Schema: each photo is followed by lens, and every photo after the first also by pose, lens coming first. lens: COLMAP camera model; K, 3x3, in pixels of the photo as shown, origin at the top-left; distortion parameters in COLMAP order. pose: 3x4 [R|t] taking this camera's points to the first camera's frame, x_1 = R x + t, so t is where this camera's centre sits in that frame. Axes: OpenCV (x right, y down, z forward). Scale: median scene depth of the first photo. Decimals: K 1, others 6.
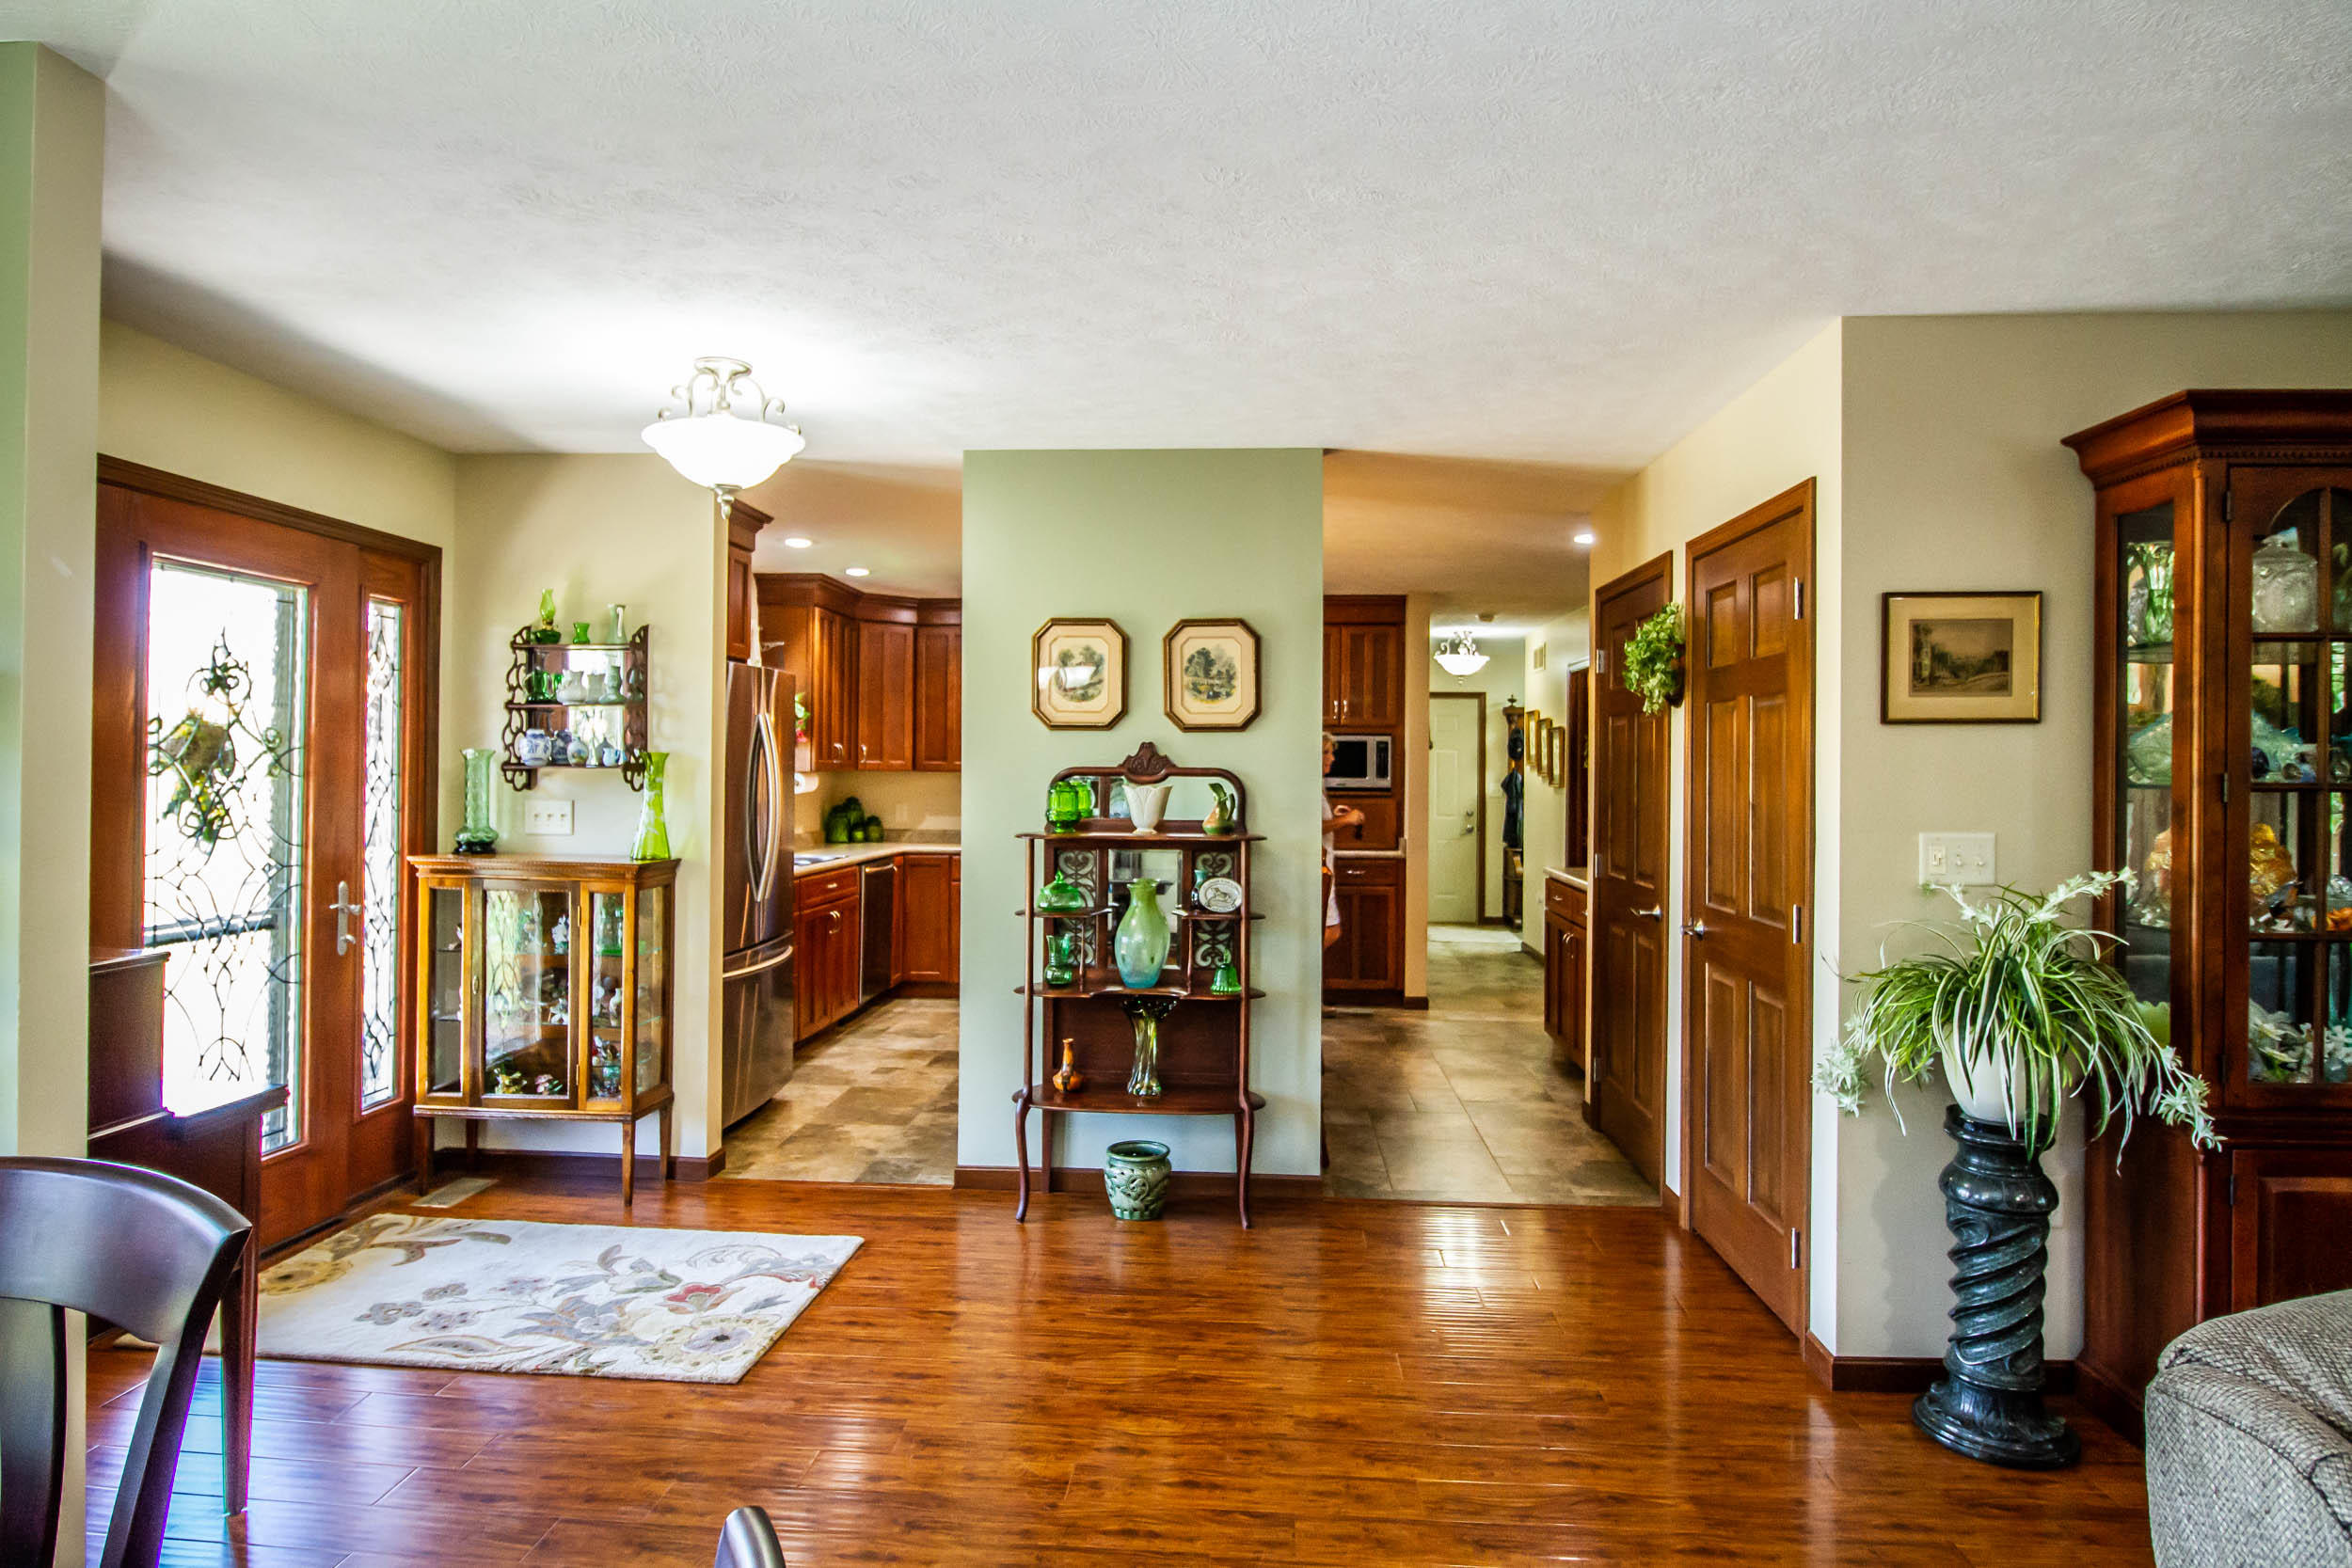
lens RADIAL K [[1350.9, 0, 1179.5], [0, 1350.9, 768.2], [0, 0, 1]] dist [0.003706, 0.000624]
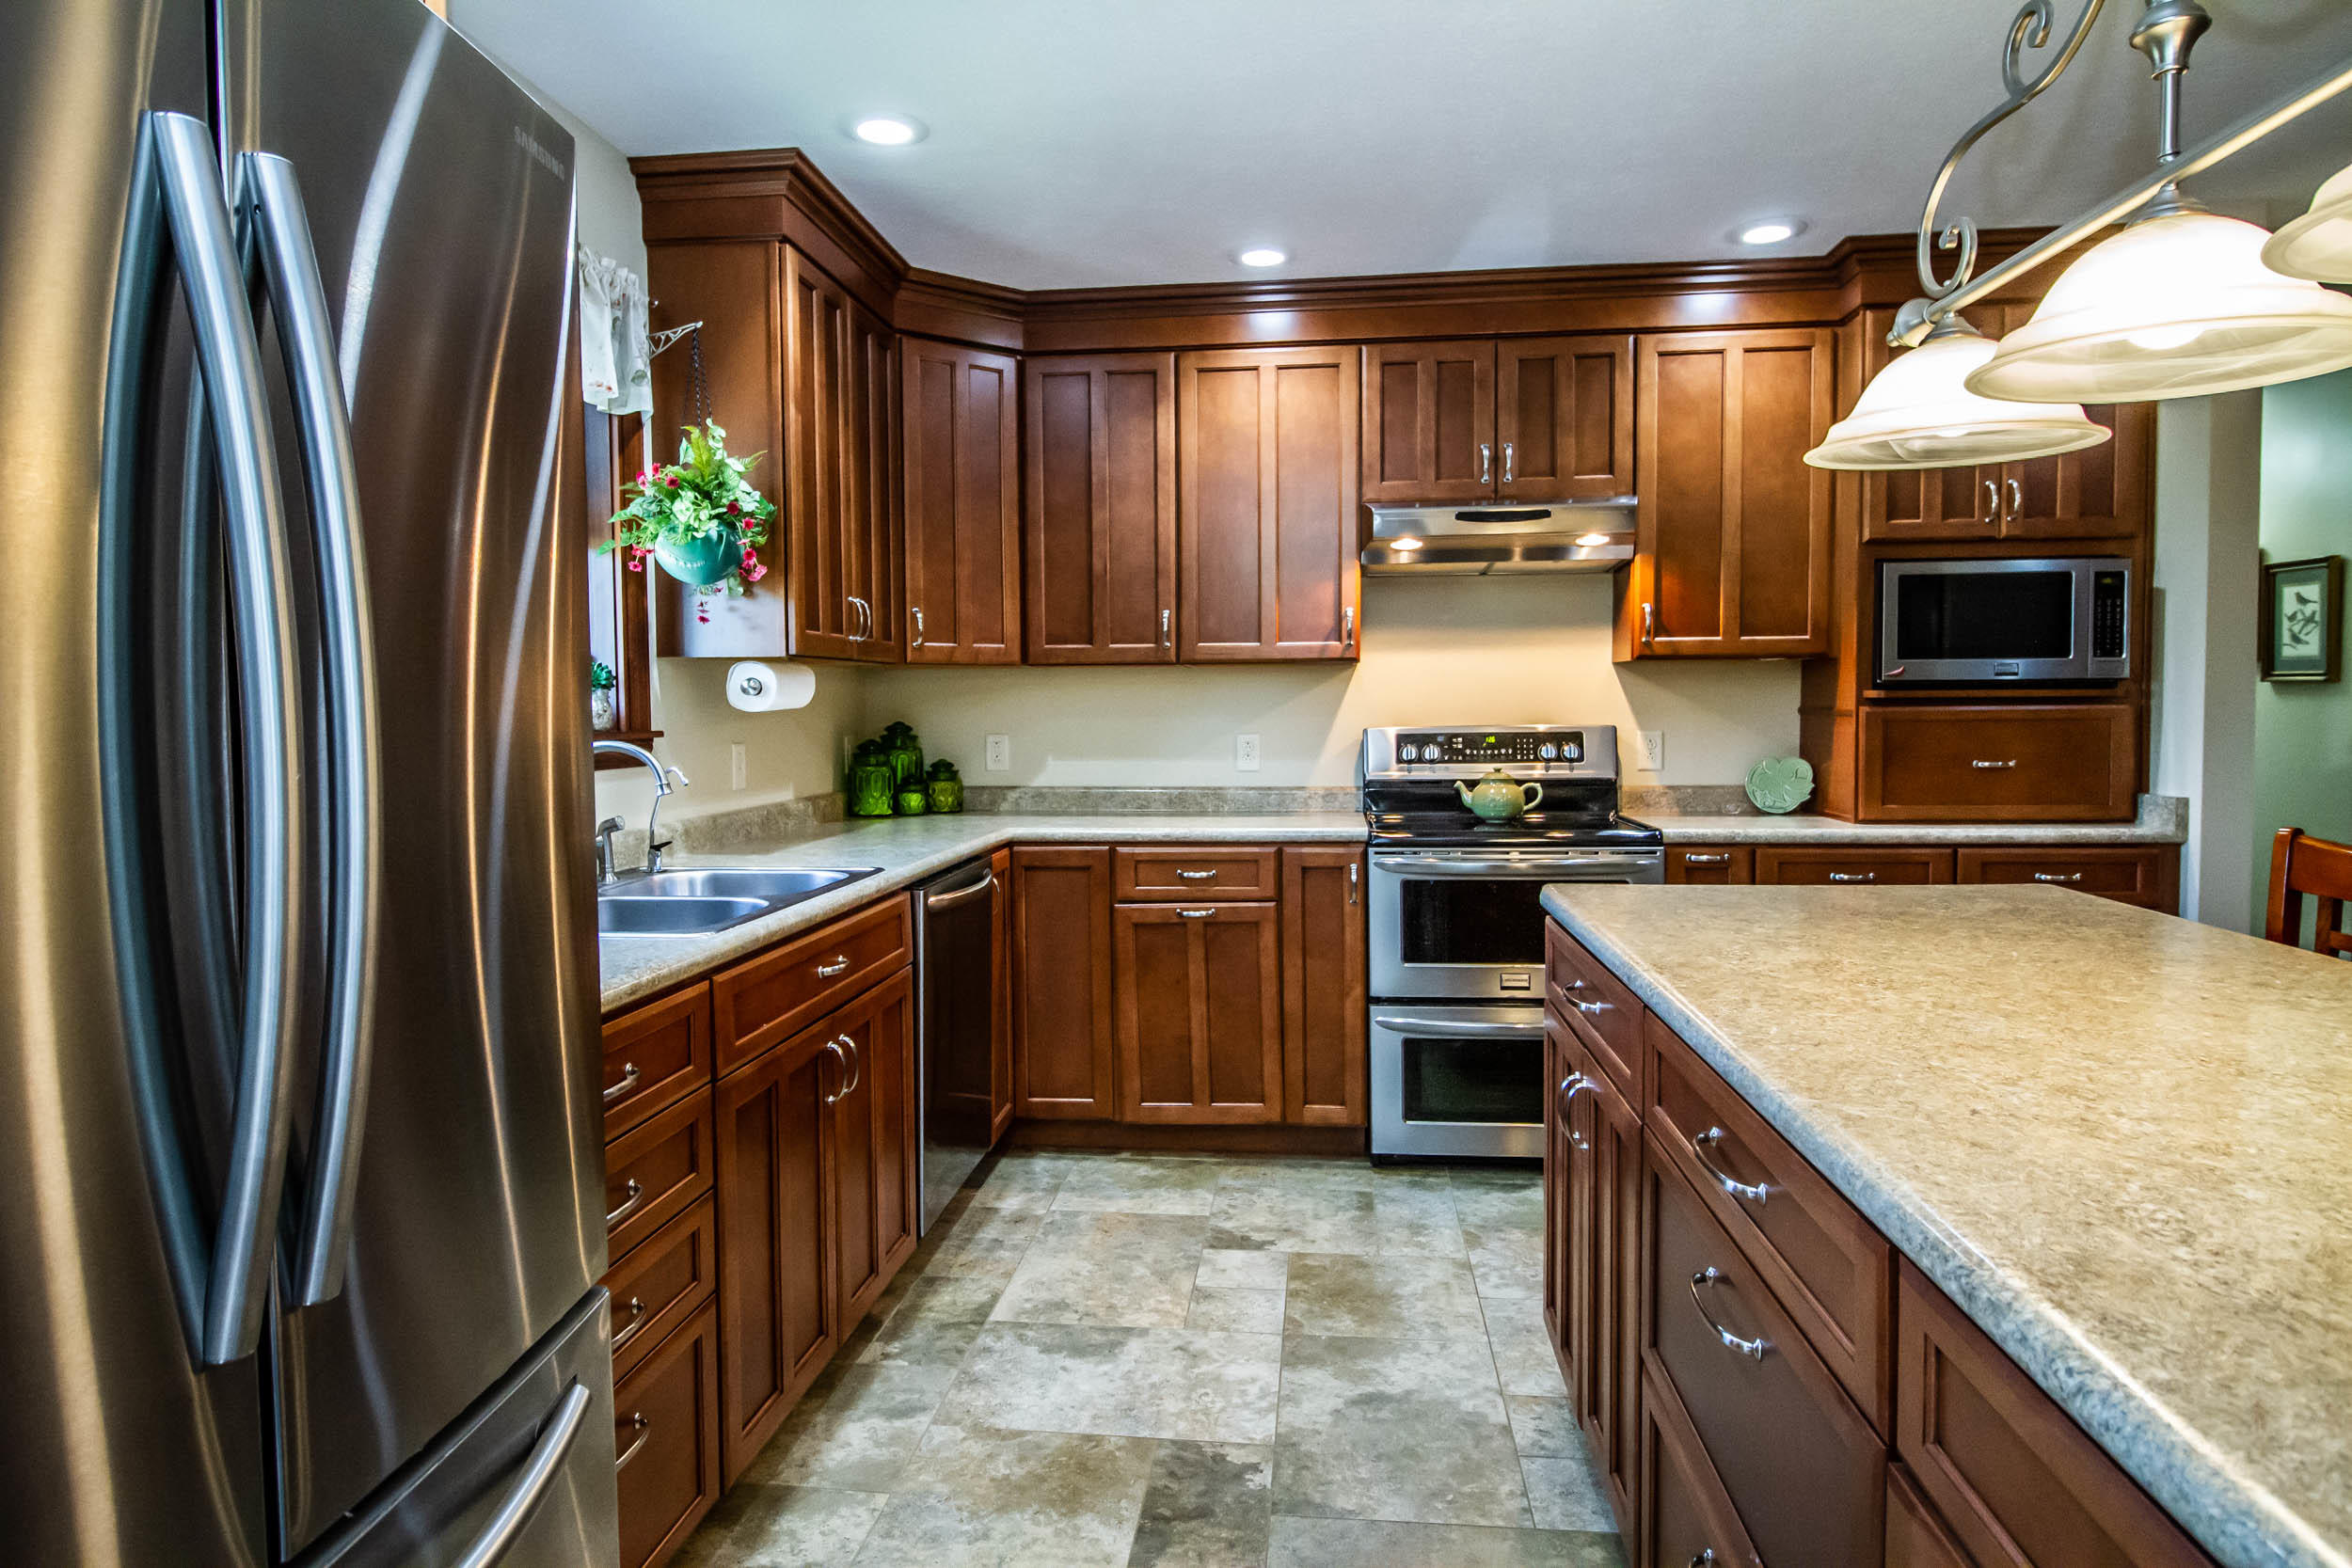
lens RADIAL K [[1391.3, 0, 1180.5], [0, 1391.3, 783.1], [0, 0, 1]] dist [-0.004706, -0.000765]
pose [[0.998421, -0.013424, -0.054555, -0.117988], [0.016737, 0.998013, 0.060740, 0.014908], [0.053631, -0.061557, 0.996662, 0.523983]]
